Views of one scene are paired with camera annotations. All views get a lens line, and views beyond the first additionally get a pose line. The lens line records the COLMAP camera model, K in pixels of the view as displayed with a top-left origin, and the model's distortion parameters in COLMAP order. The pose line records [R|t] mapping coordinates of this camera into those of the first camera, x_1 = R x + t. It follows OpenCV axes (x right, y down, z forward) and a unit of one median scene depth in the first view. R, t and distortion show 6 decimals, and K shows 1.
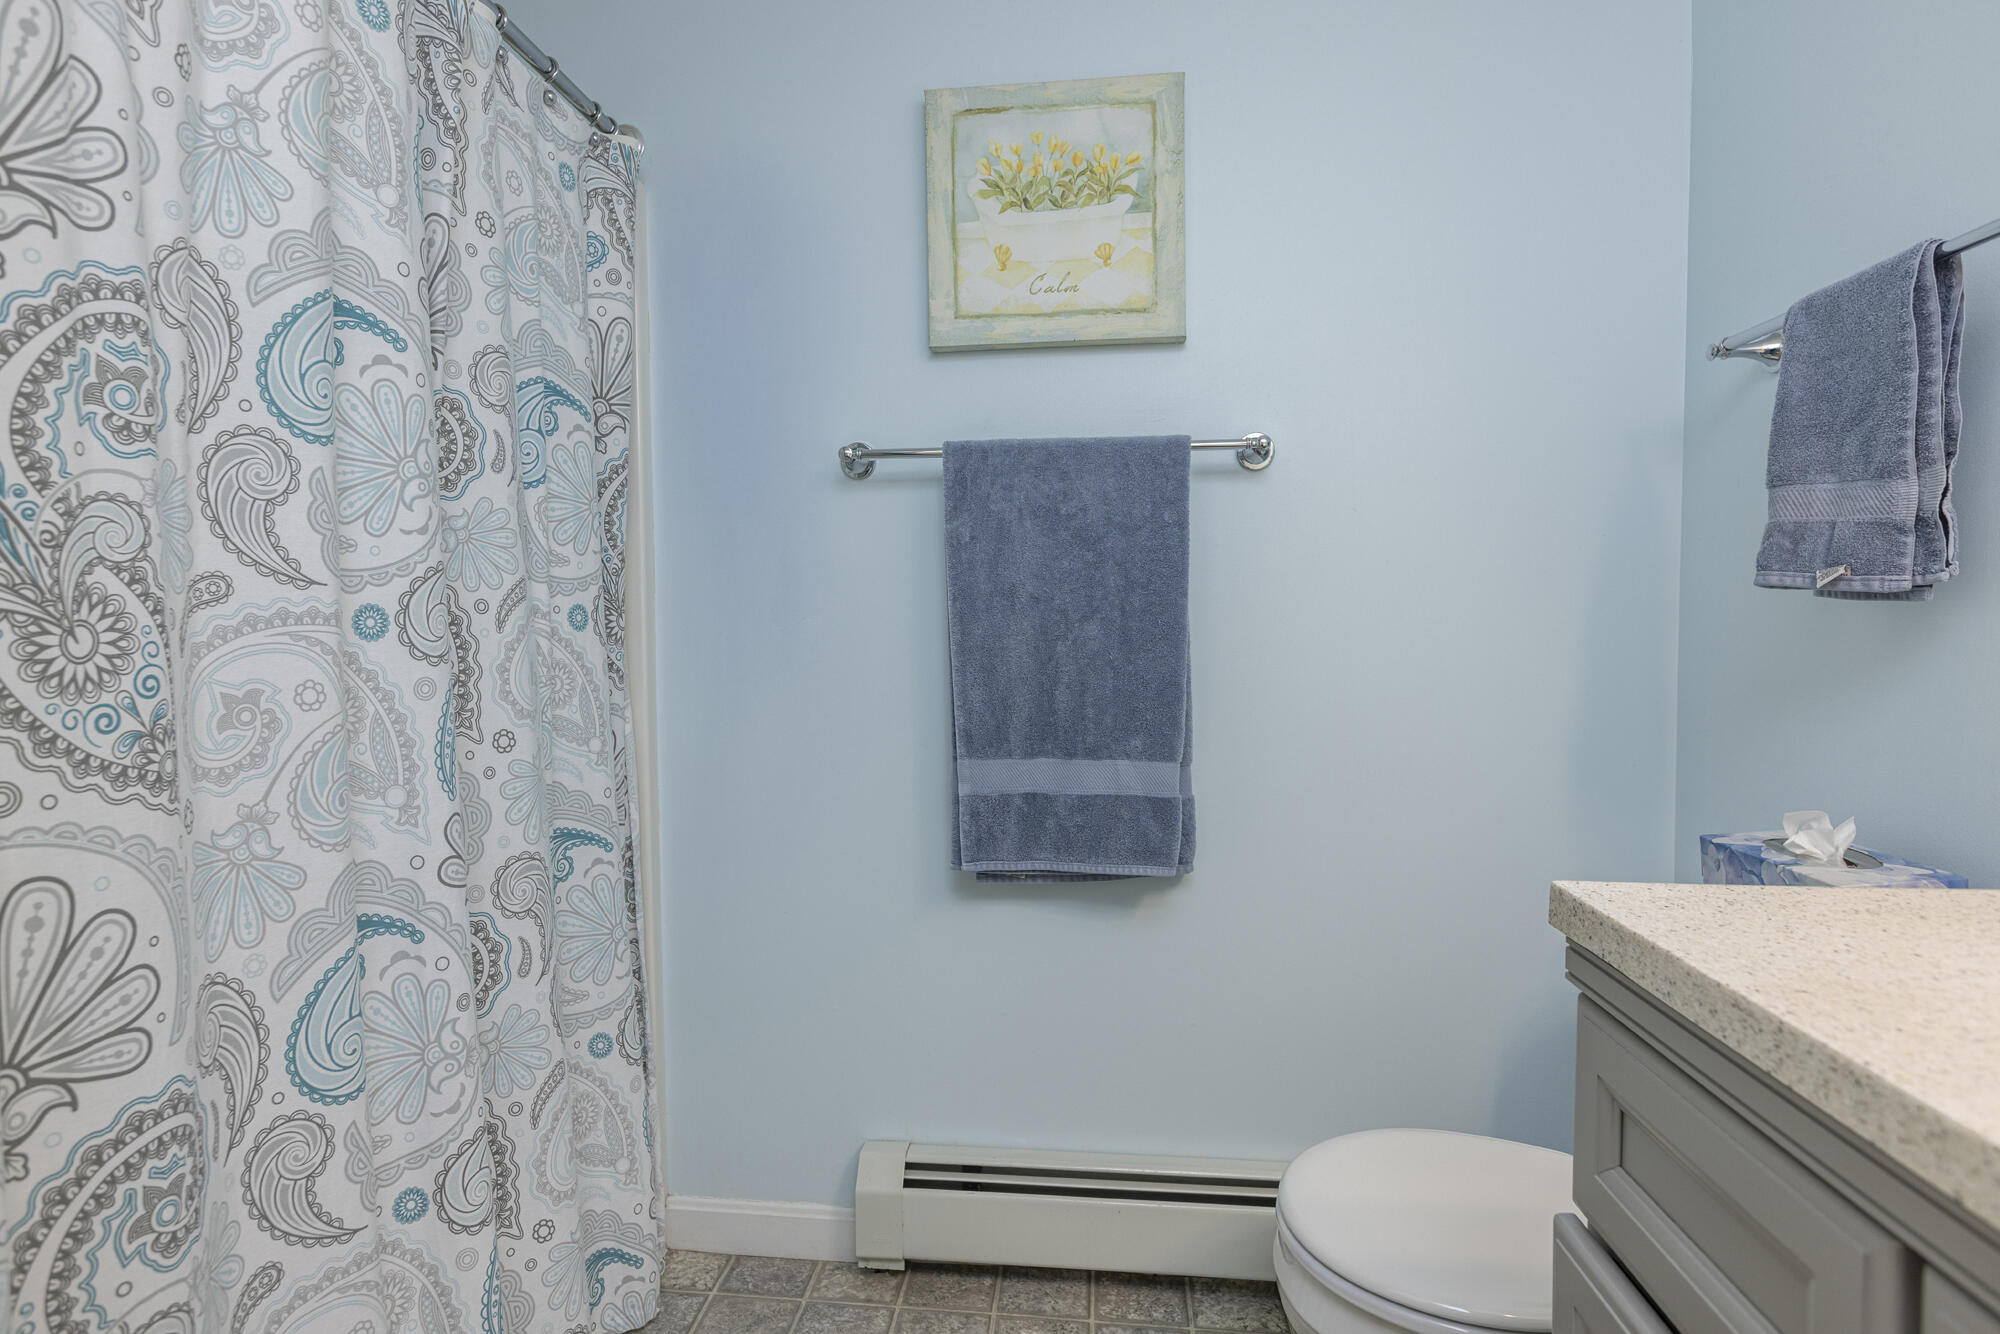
lens RADIAL K [[1020.4, 0, 989.8], [0, 1020.4, 654.9], [0, 0, 1]] dist [-0.002064, 0.001070]
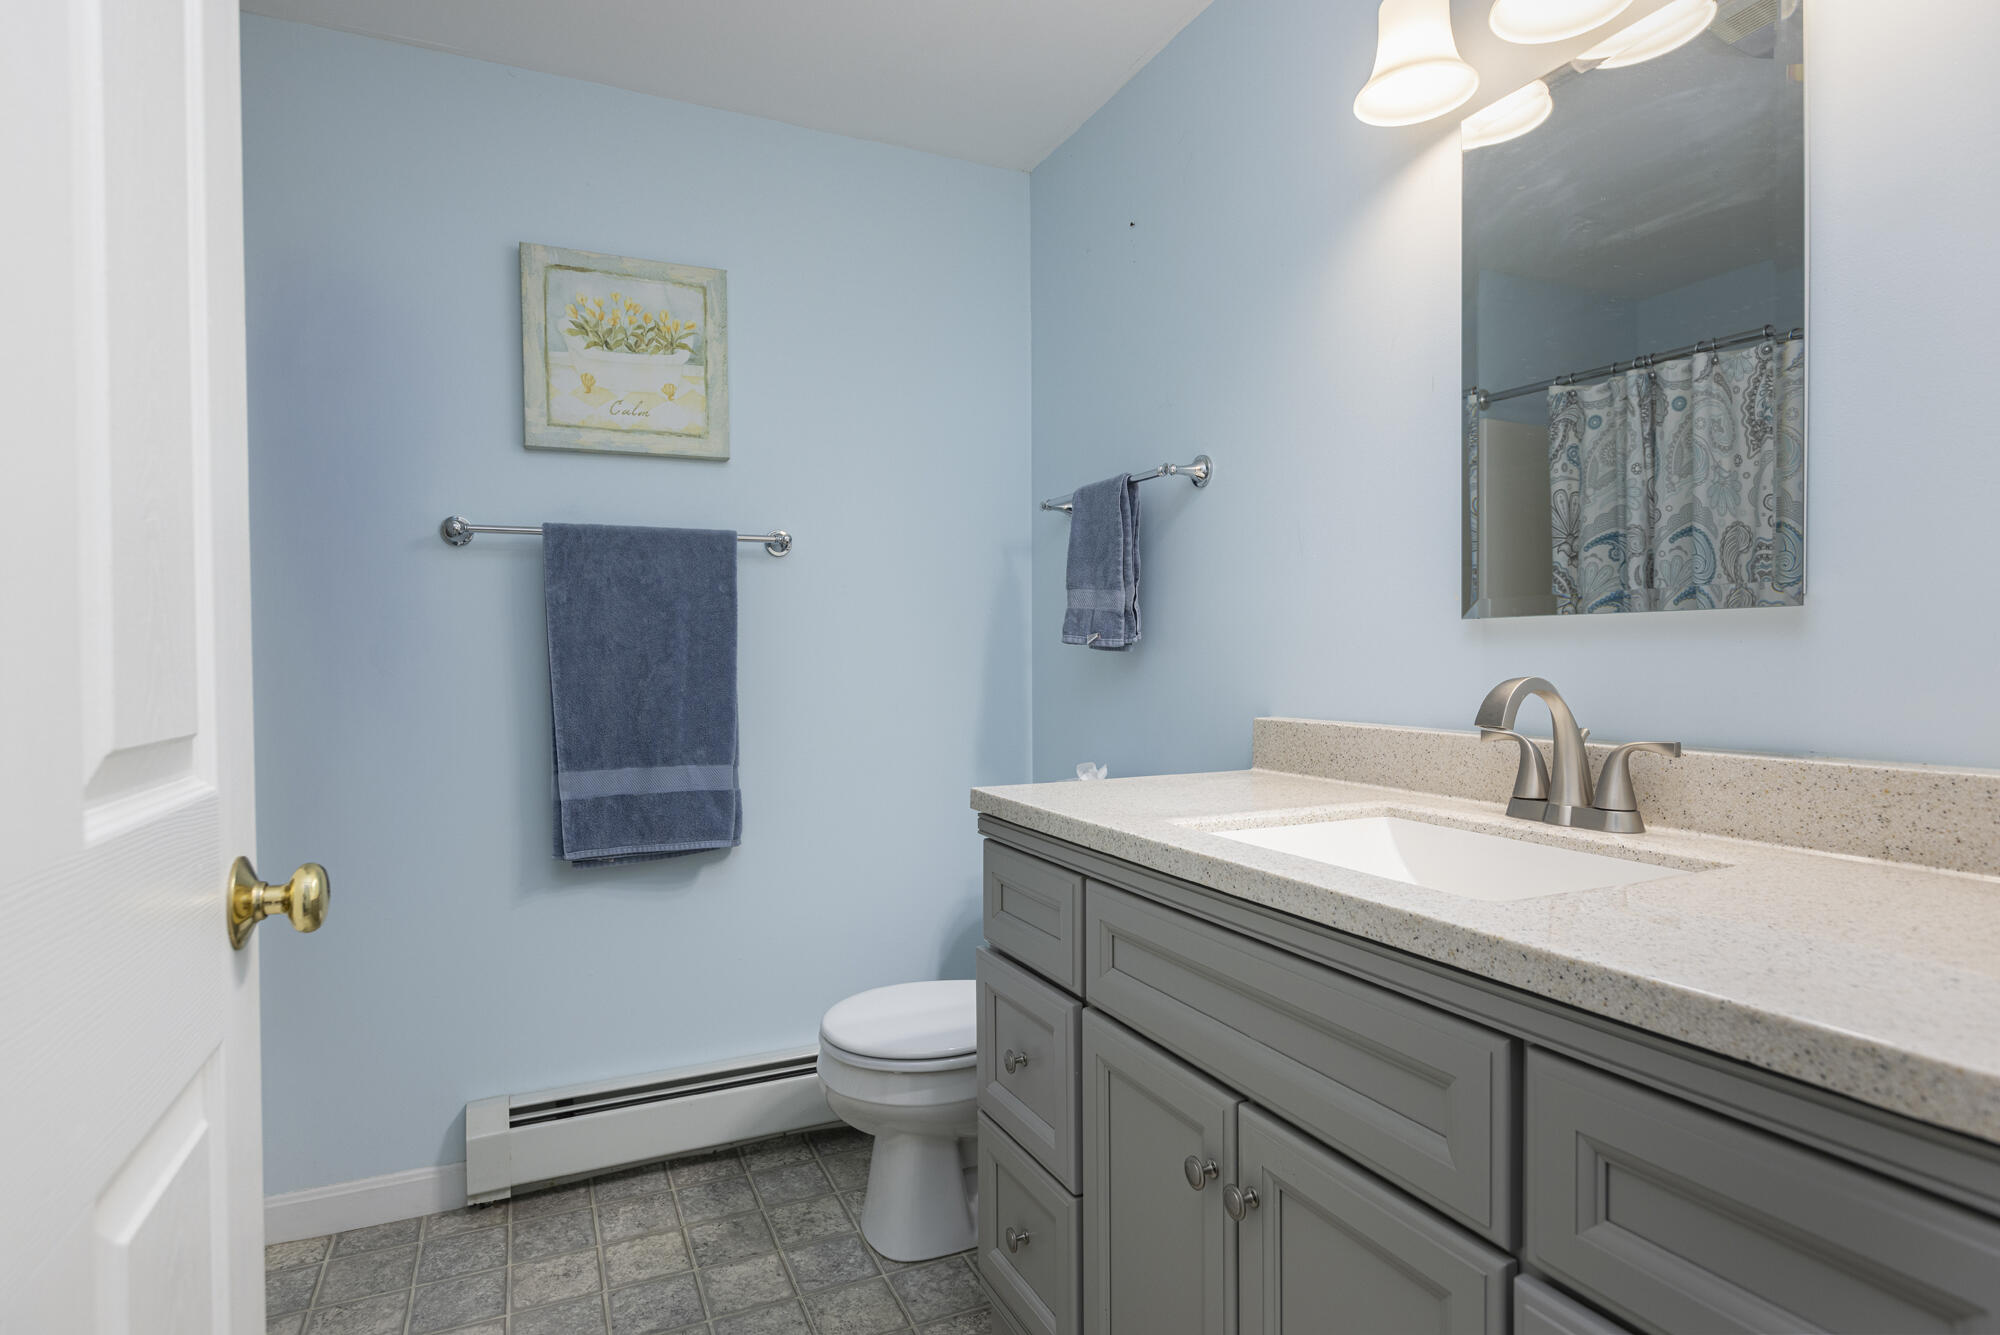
lens RADIAL K [[1020.4, 0, 989.8], [0, 1020.4, 655.4], [0, 0, 1]] dist [-0.002064, 0.001070]
pose [[0.859305, -0.000875, 0.511462, -0.220325], [0.020899, 0.999223, -0.033402, 0.010054], [-0.511036, 0.039392, 0.858656, -0.373575]]
